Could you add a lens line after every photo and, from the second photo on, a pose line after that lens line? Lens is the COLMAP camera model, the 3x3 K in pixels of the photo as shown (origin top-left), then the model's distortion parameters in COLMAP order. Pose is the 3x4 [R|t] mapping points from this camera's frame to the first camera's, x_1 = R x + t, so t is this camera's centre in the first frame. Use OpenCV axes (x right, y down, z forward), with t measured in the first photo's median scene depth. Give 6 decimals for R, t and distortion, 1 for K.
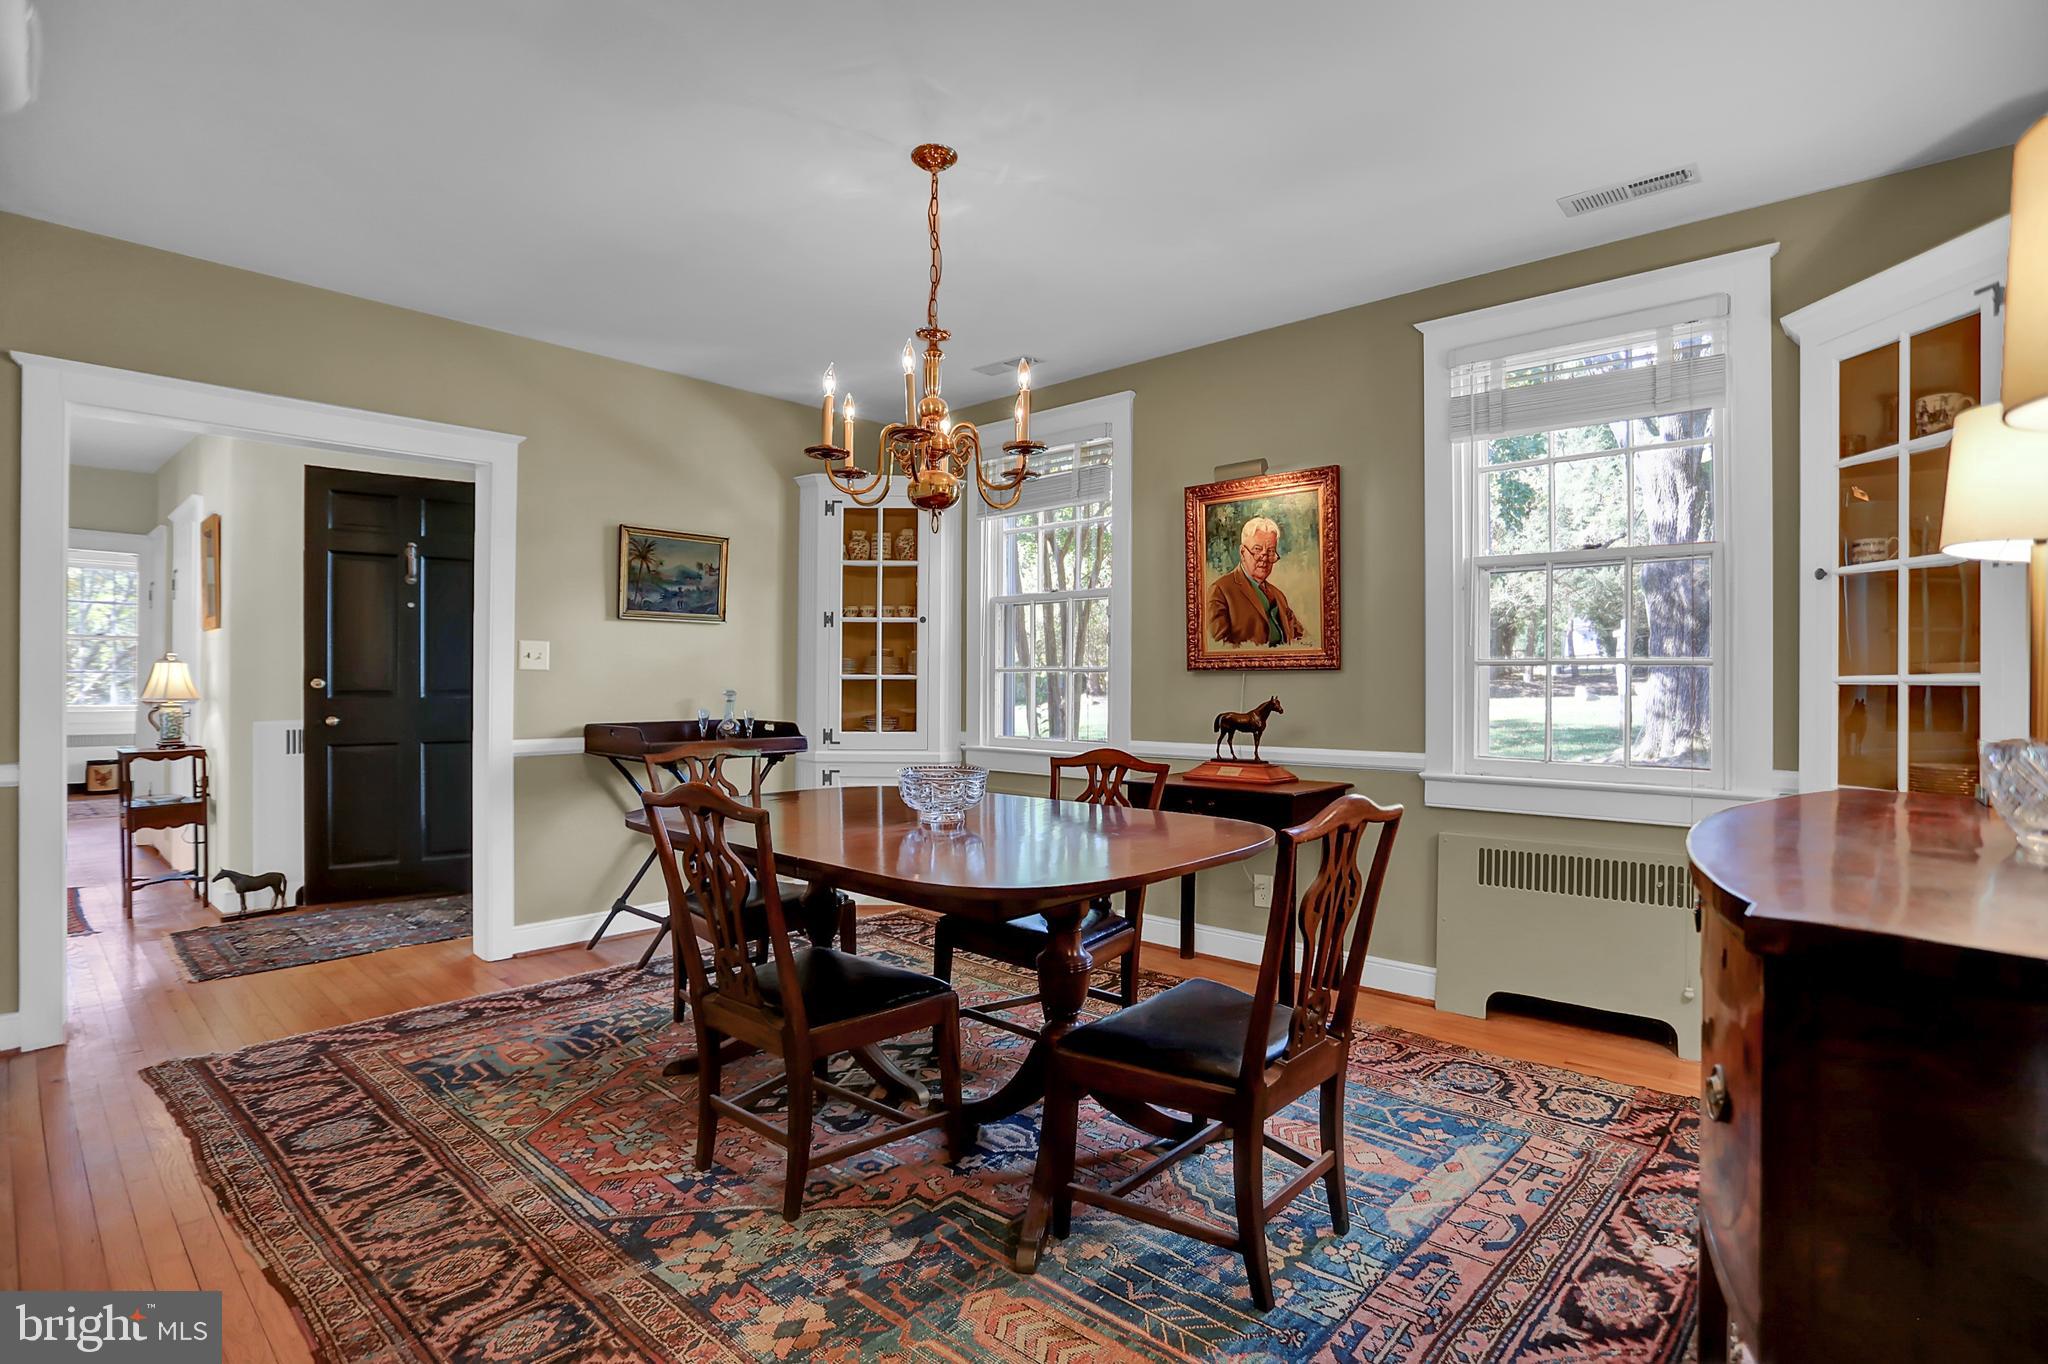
lens RADIAL K [[997.0, 0, 1021.8], [0, 997.0, 676.1], [0, 0, 1]] dist [-0.031065, 0.005897]
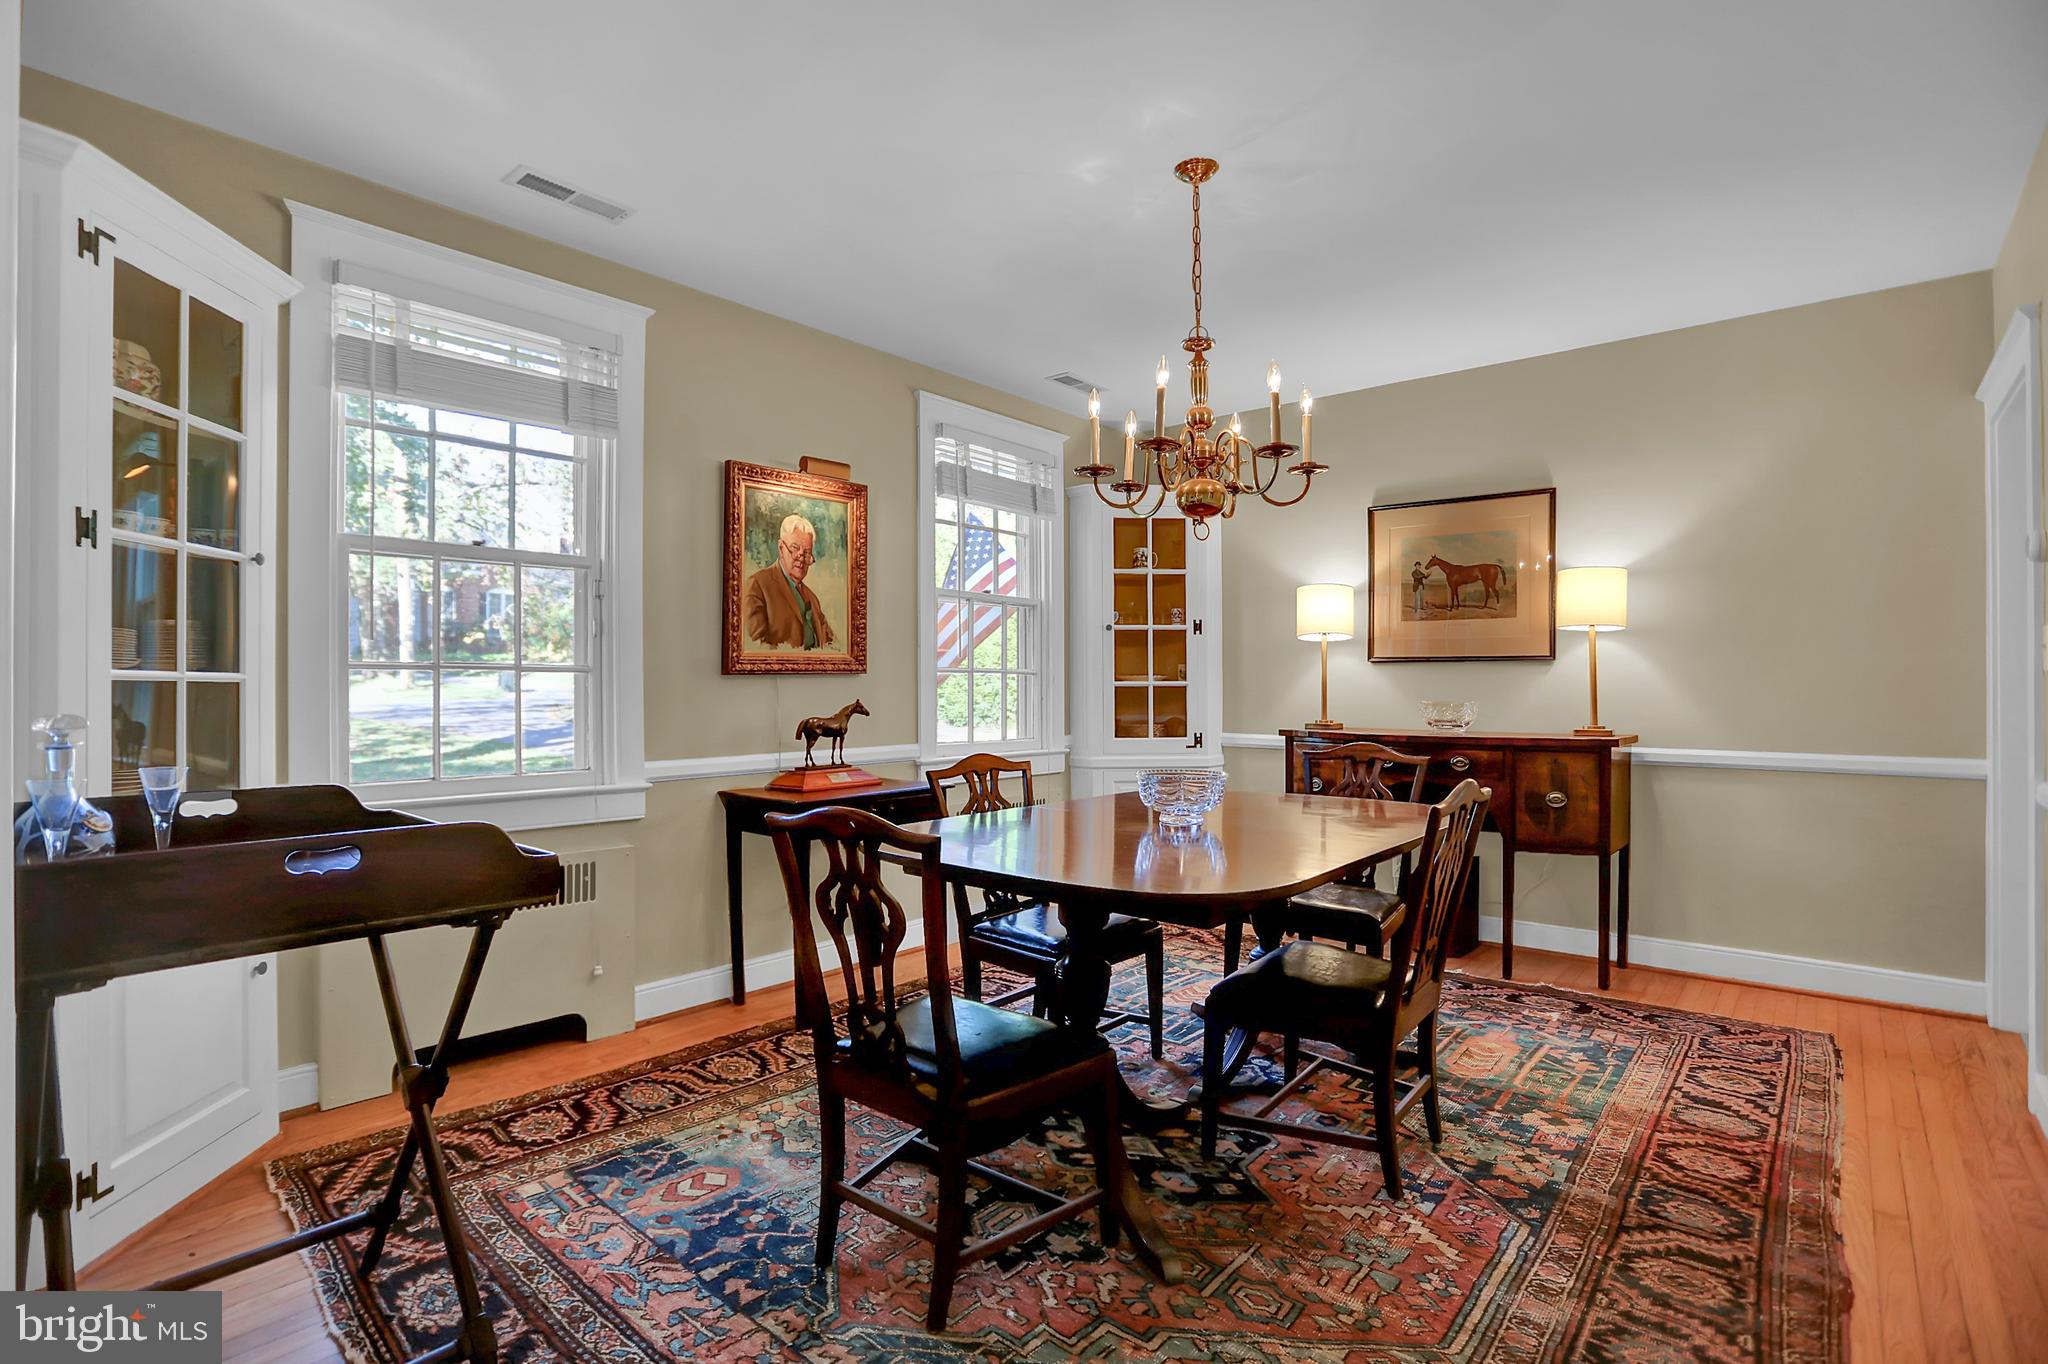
lens RADIAL K [[997.0, 0, 1018.2], [0, 997.0, 679.6], [0, 0, 1]] dist [-0.031065, 0.005897]
pose [[-0.052894, -0.004228, 0.998591, -0.845889], [0.000952, 0.999990, 0.004284, -0.004323], [-0.998600, 0.001177, -0.052889, 0.954694]]
